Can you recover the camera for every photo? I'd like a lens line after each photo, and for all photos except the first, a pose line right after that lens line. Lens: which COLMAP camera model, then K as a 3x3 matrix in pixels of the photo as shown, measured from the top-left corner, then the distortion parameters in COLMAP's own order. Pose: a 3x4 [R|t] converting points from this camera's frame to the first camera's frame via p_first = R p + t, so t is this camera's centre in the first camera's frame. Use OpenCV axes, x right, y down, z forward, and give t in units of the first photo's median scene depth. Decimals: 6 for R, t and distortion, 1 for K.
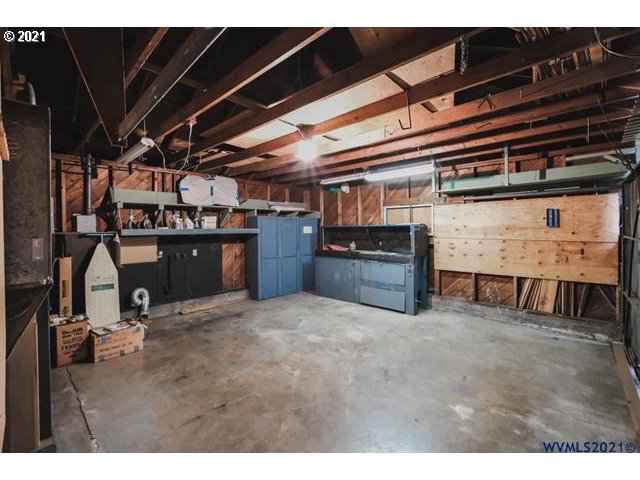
lens RADIAL K [[279.1, 0, 323.4], [0, 279.1, 233.7], [0, 0, 1]] dist [-0.003985, -0.000691]
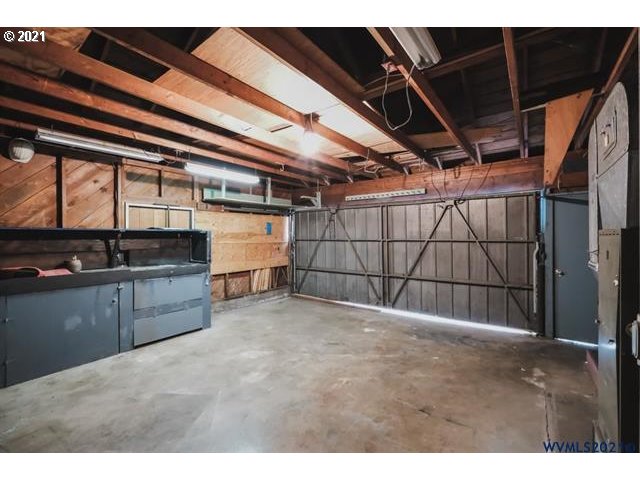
lens RADIAL K [[279.1, 0, 322.8], [0, 279.1, 238.7], [0, 0, 1]] dist [-0.003985, -0.000691]
pose [[-0.101591, -0.000831, 0.994826, -0.810246], [0.024651, 0.999691, 0.003353, 0.004597], [-0.994521, 0.024864, -0.101539, 0.896348]]
